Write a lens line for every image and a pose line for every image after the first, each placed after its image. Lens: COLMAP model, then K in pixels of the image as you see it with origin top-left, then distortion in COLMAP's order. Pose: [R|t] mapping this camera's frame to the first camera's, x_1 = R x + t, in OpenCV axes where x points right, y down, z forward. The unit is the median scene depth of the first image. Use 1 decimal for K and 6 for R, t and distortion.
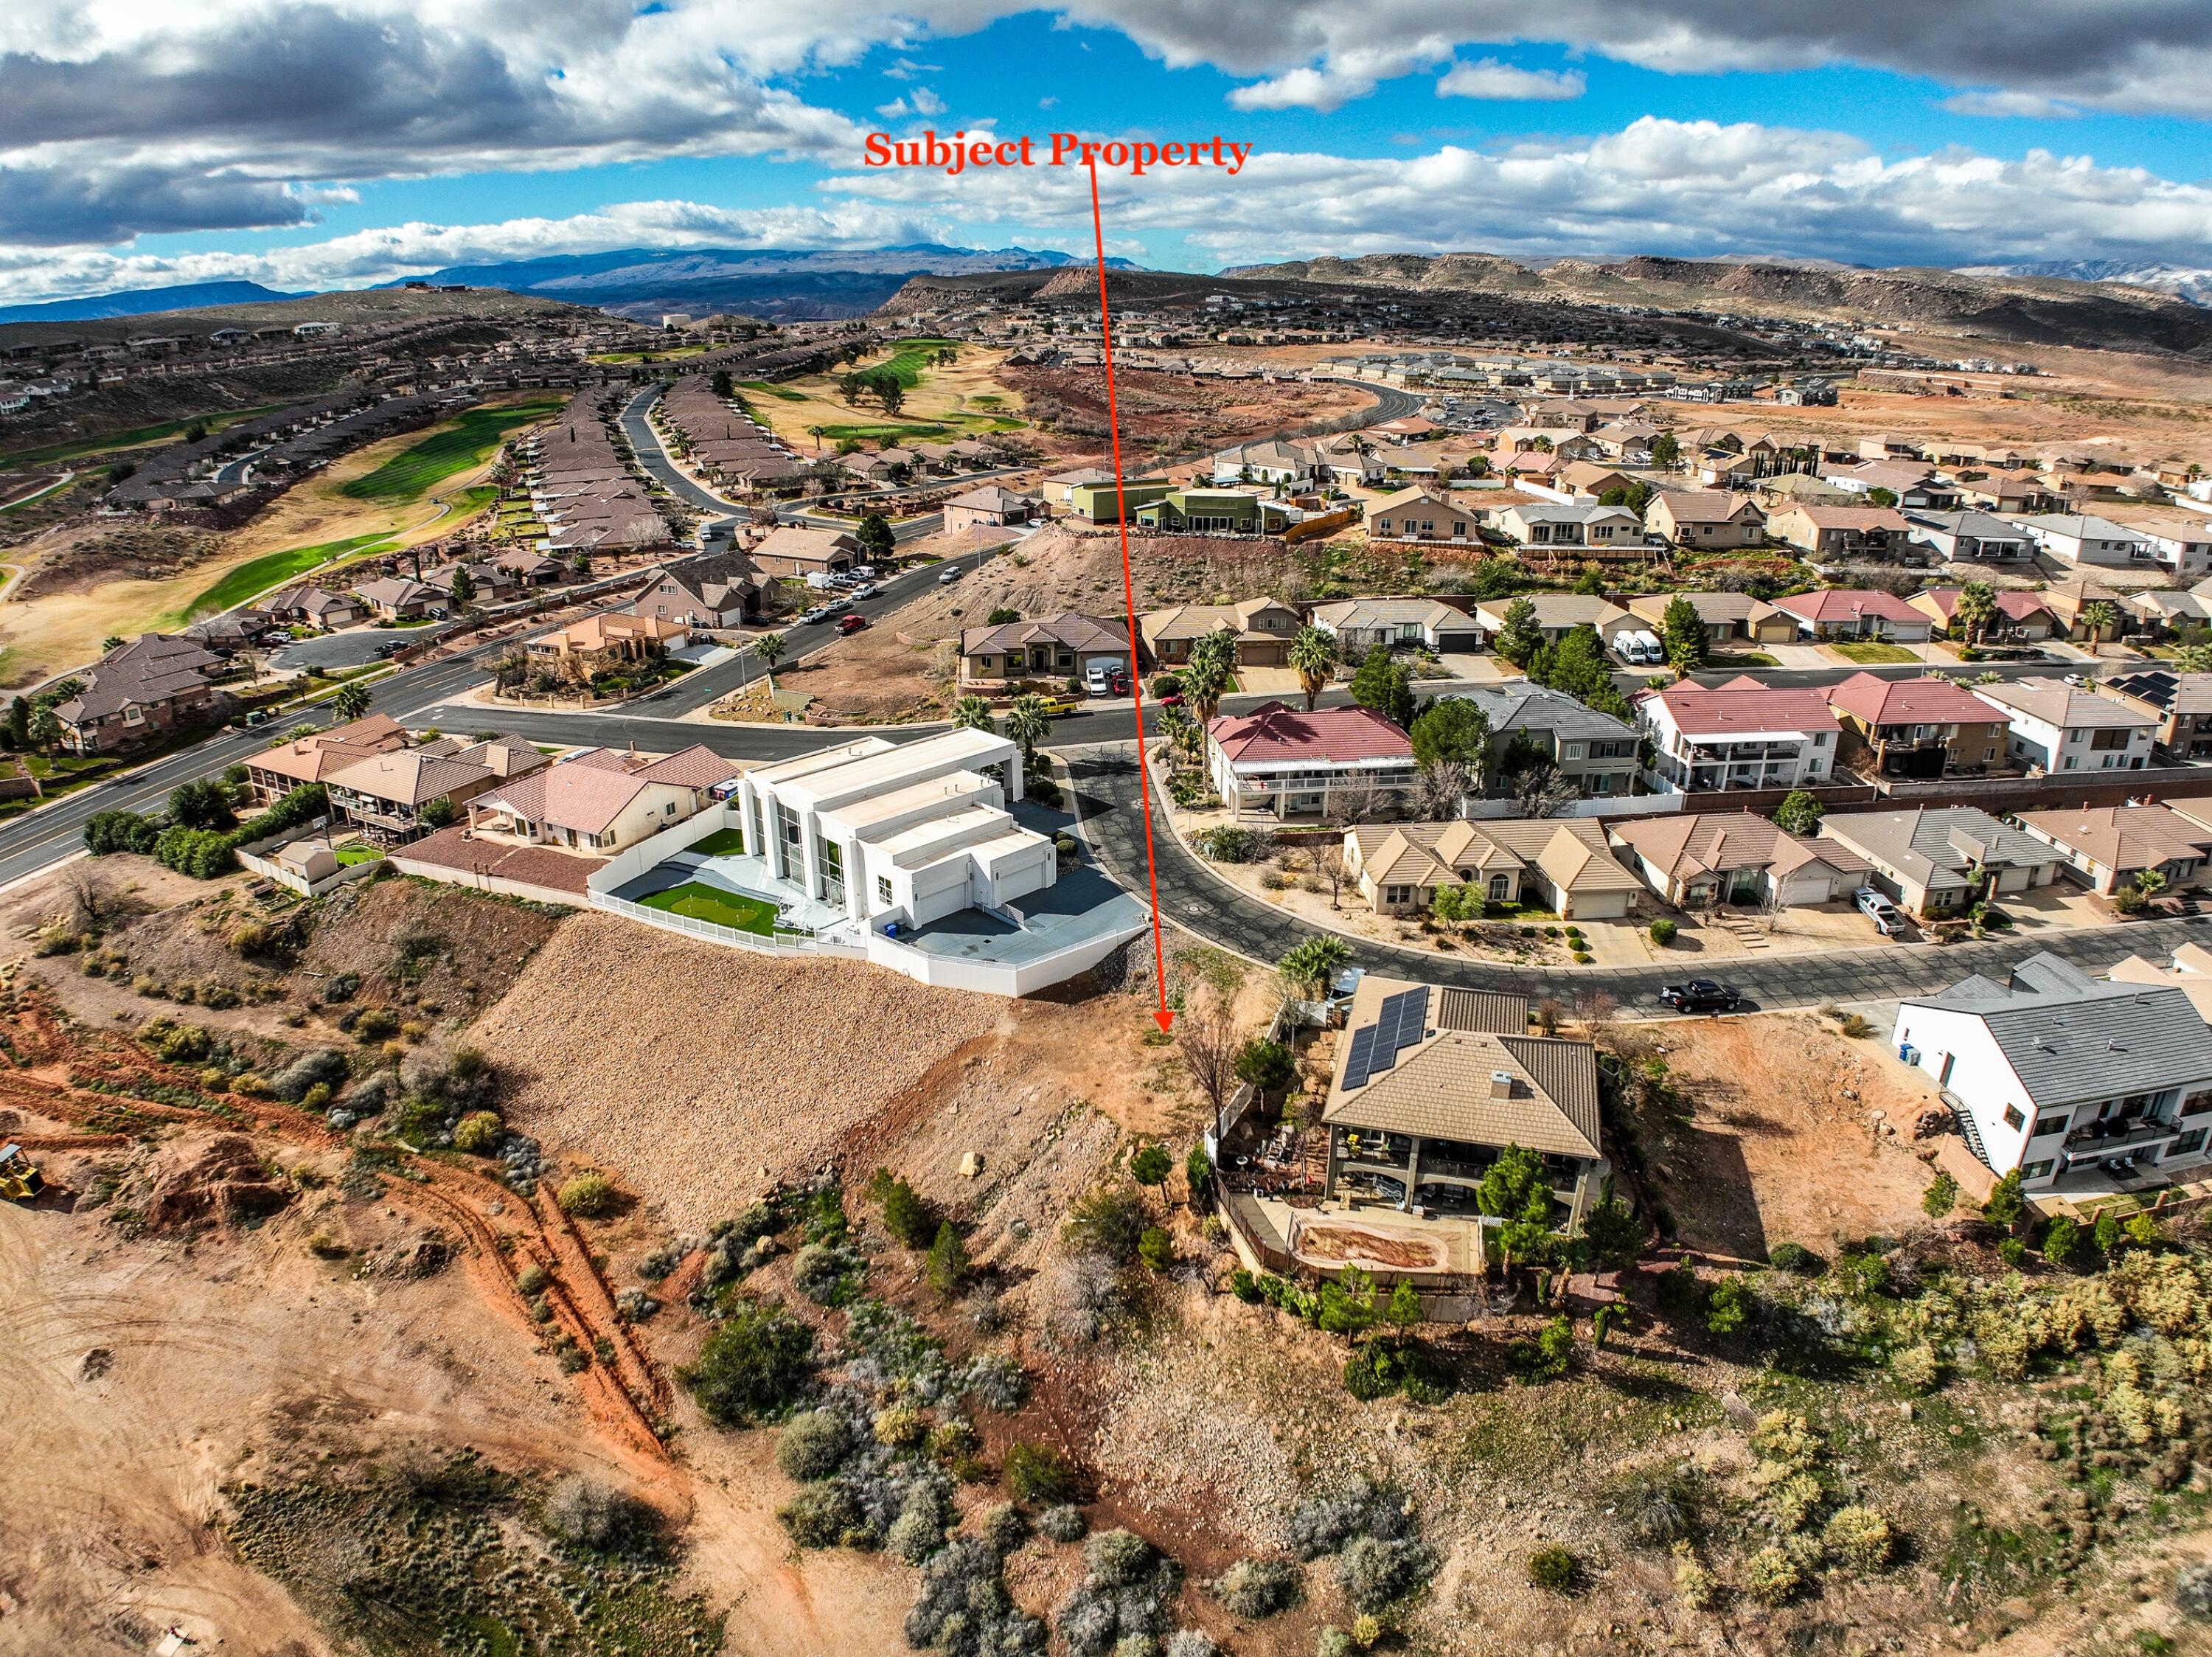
lens RADIAL K [[1377.2, 0, 1098.5], [0, 1377.2, 793.8], [0, 0, 1]] dist [-0.177646, 0.022971]
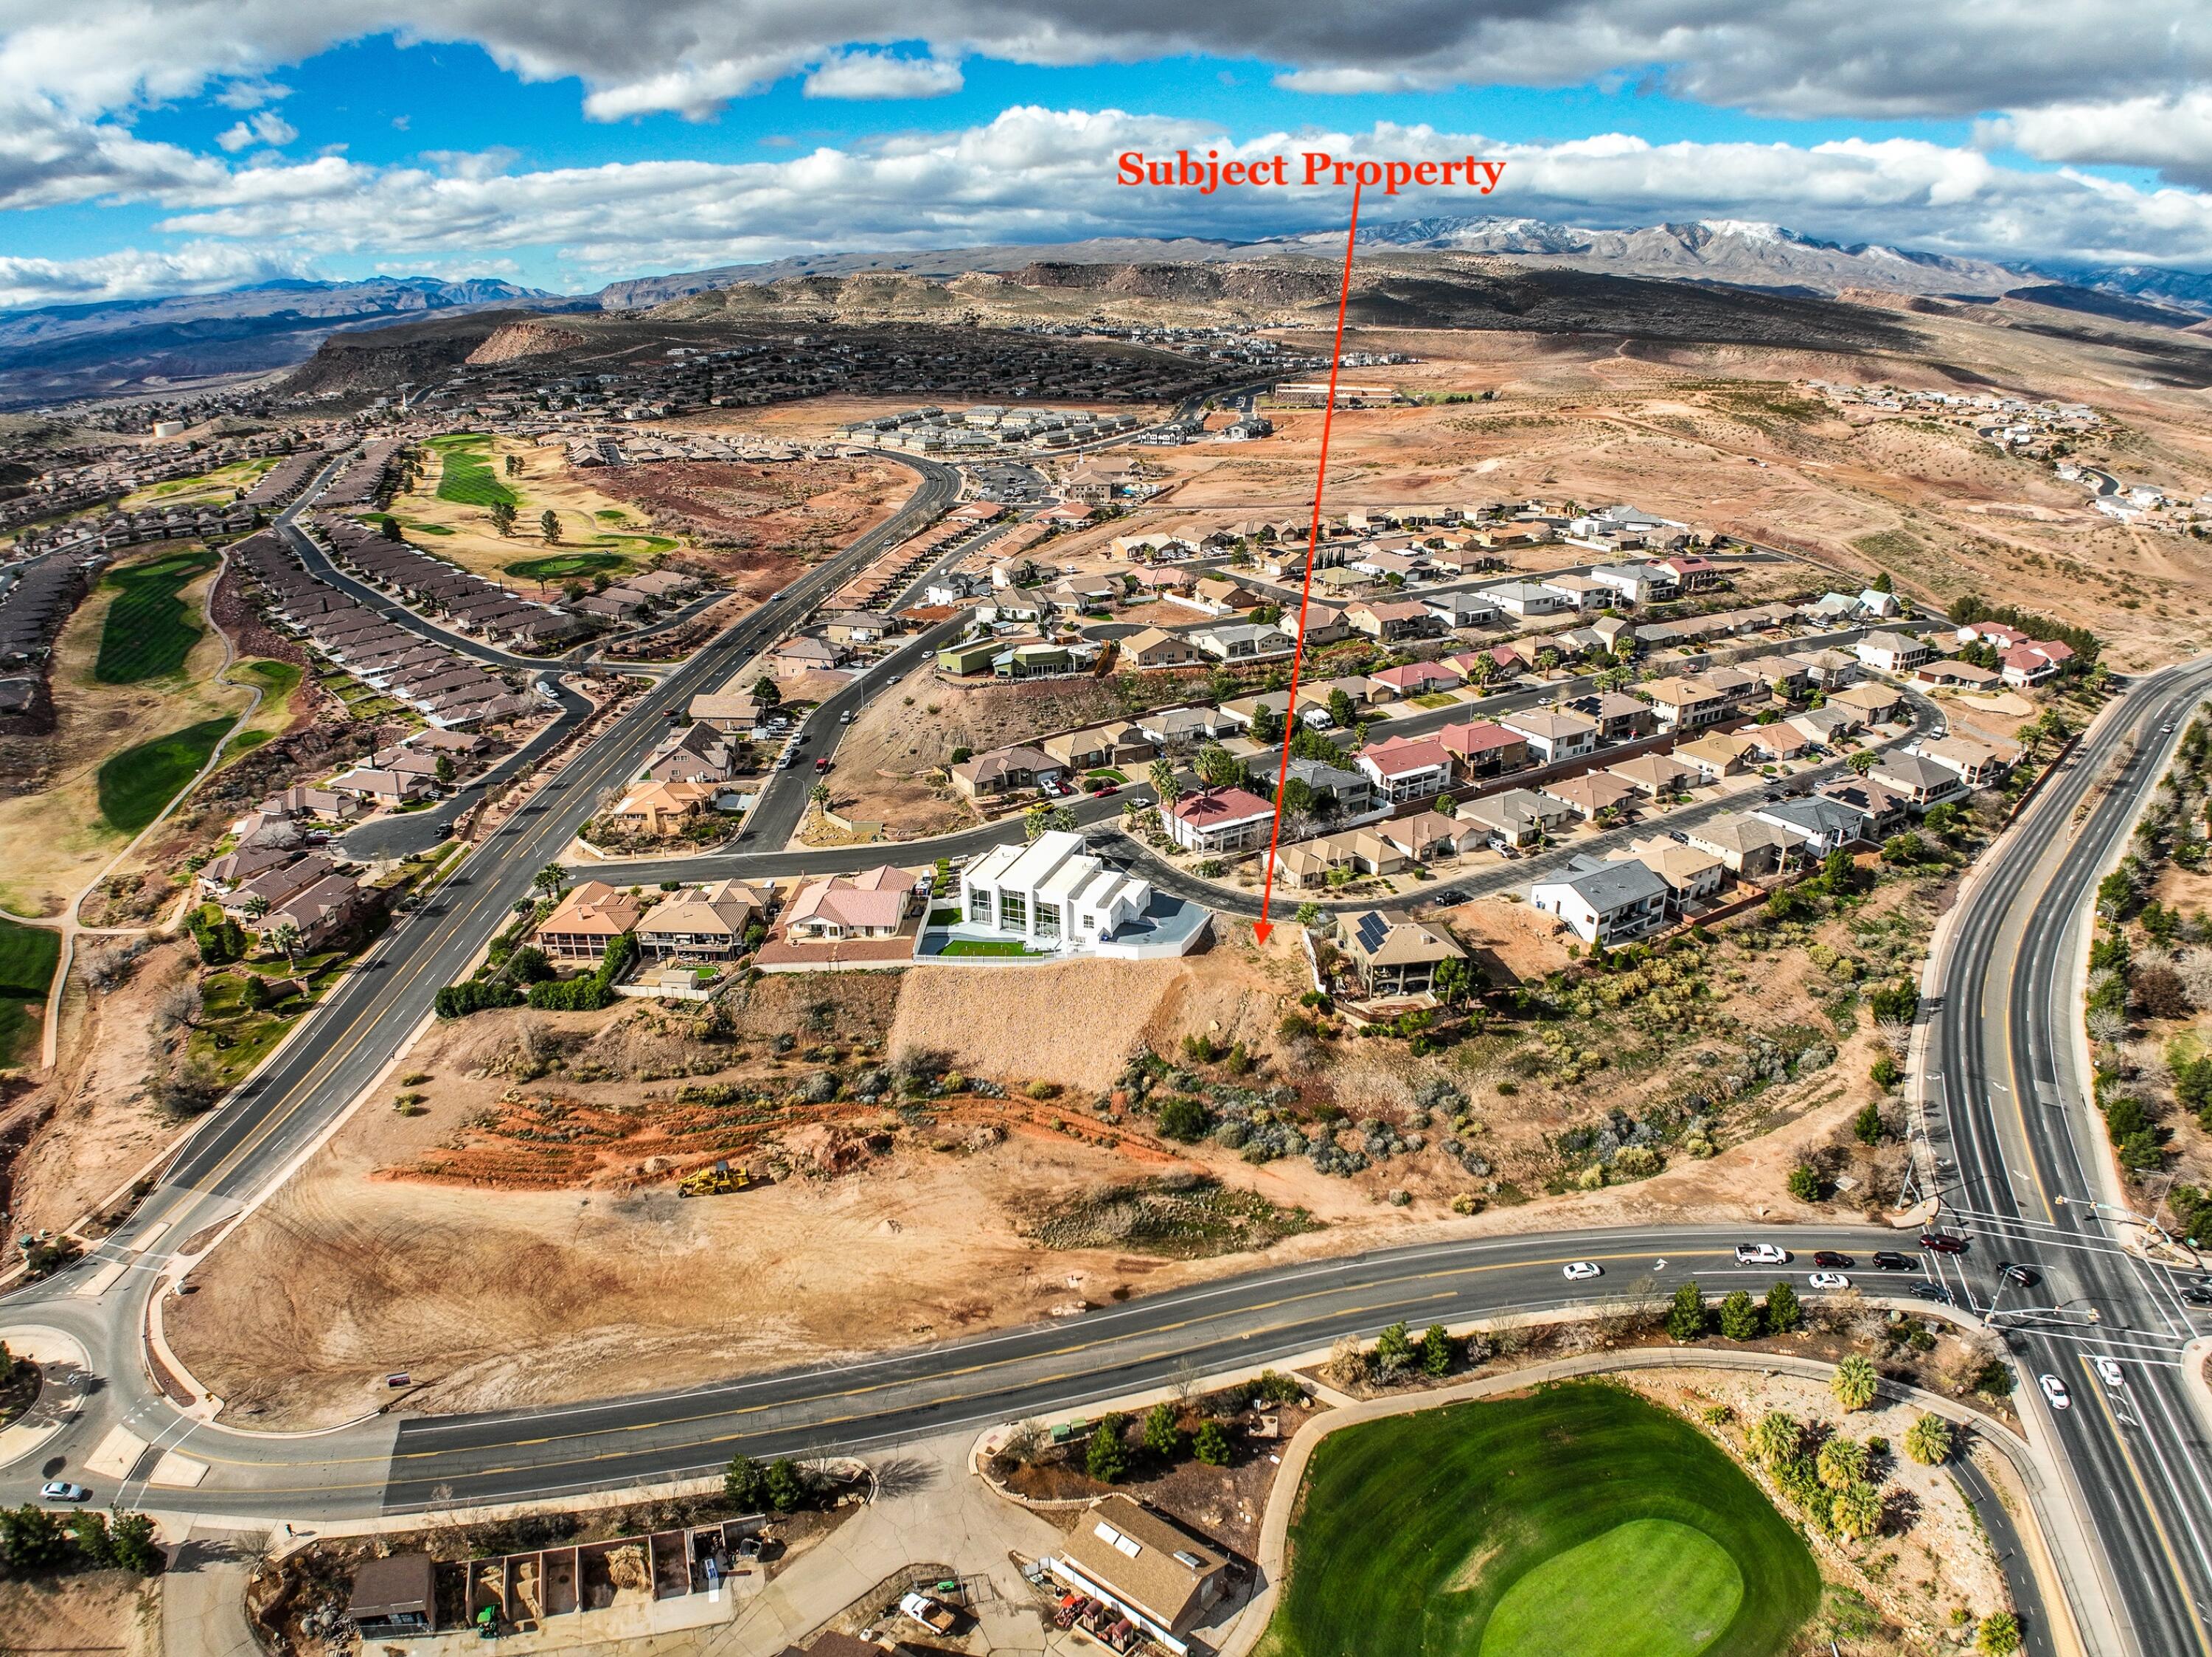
lens RADIAL K [[1377.2, 0, 1104.4], [0, 1377.2, 801.7], [0, 0, 1]] dist [-0.177646, 0.022971]
pose [[0.907702, -0.154717, 0.390051, -0.775103], [0.152419, 0.987621, 0.037049, -0.150771], [-0.390955, 0.025822, 0.920048, -0.746523]]
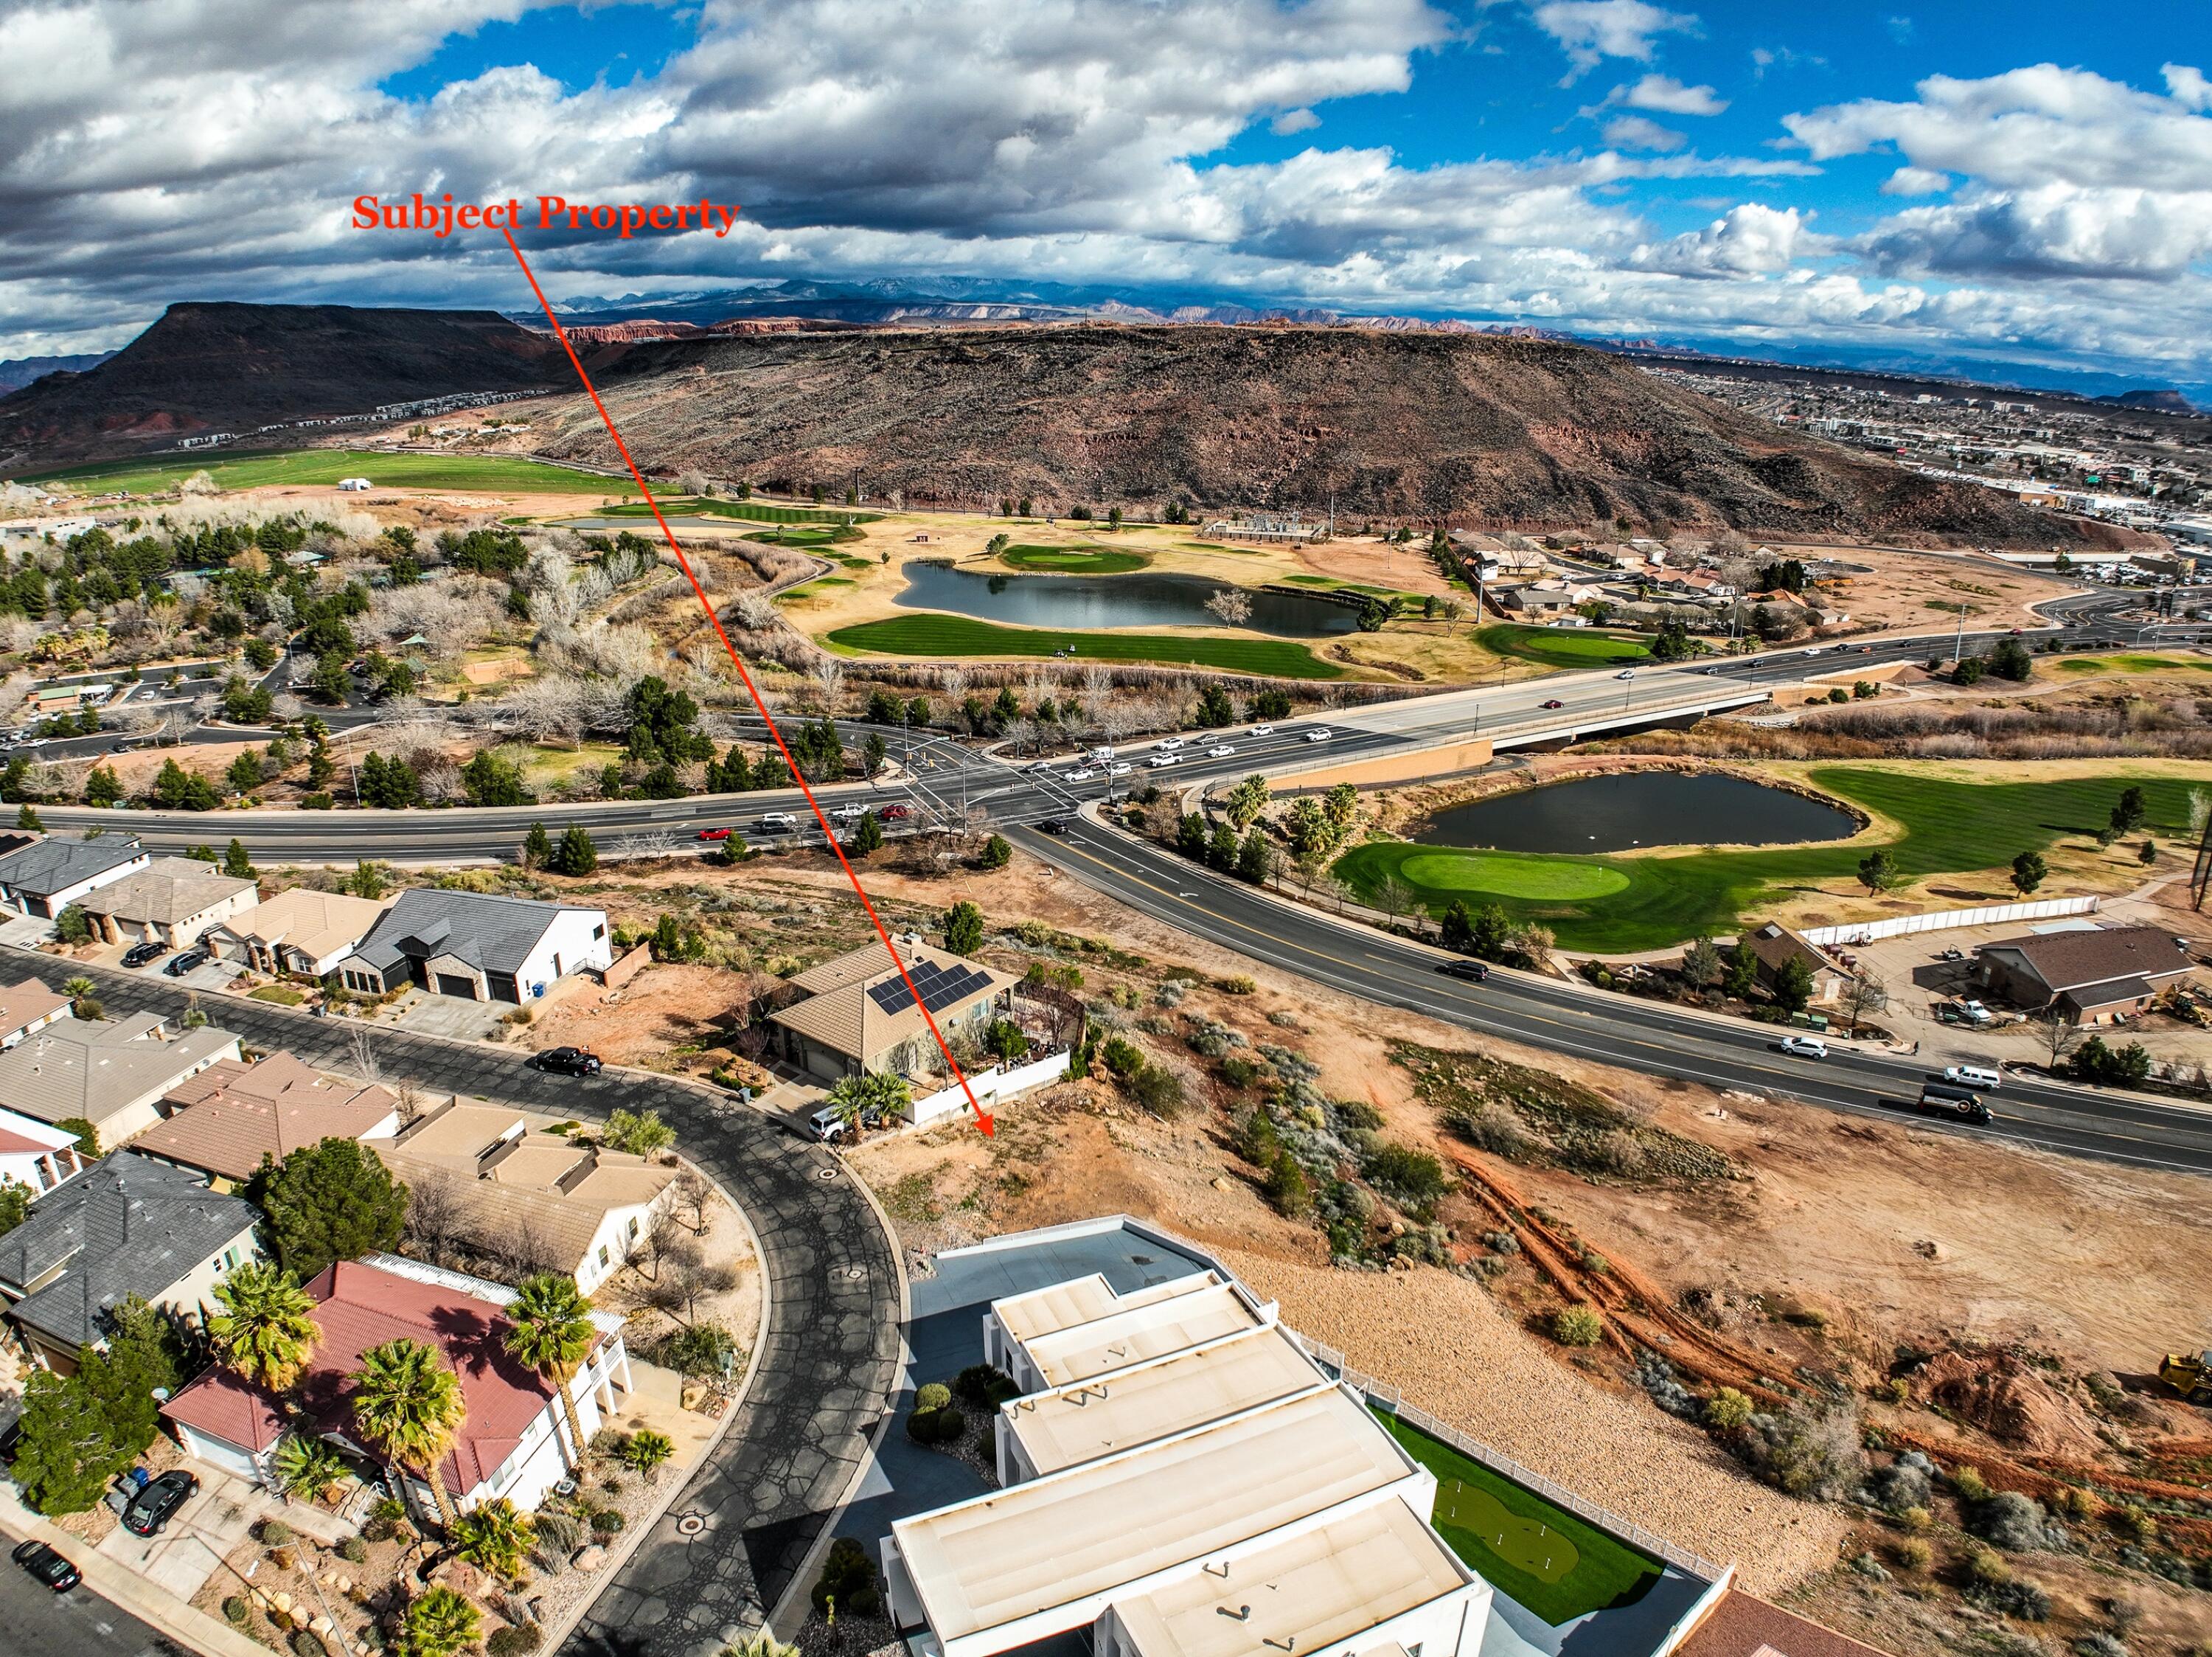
lens RADIAL K [[1377.2, 0, 1104.7], [0, 1377.2, 808.7], [0, 0, 1]] dist [-0.177646, 0.022971]
pose [[-0.932290, -0.114294, 0.343180, -0.255686], [0.125567, 0.787498, 0.603390, -0.492281], [-0.339217, 0.605626, -0.719825, 1.177148]]
